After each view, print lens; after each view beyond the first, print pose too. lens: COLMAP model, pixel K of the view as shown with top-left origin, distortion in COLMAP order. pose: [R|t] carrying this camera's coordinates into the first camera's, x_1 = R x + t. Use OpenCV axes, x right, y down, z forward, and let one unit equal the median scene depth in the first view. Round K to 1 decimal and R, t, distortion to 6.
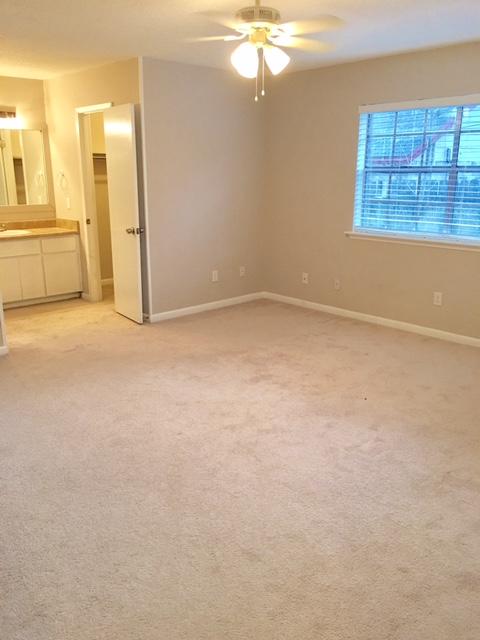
lens RADIAL K [[544.9, 0, 241.9], [0, 544.9, 319.0], [0, 0, 1]] dist [0.084629, -0.121160]
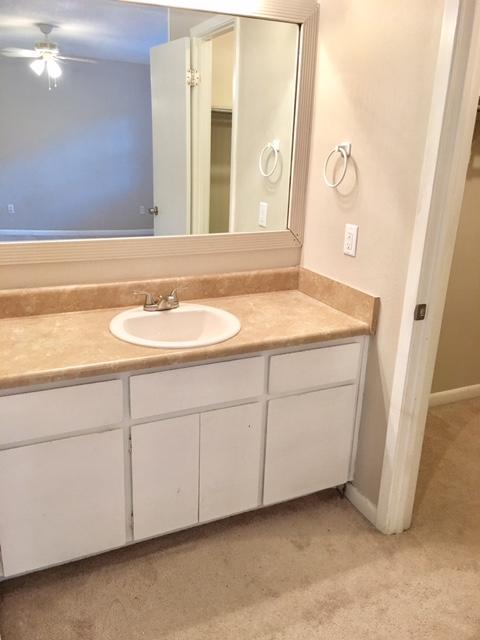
lens RADIAL K [[544.9, 0, 239.6], [0, 544.9, 321.5], [0, 0, 1]] dist [0.084629, -0.121160]
pose [[0.948063, 0.121104, -0.294127, -0.268298], [-0.104403, 0.991933, 0.071898, -0.173071], [0.300461, -0.037456, 0.953058, 0.638585]]
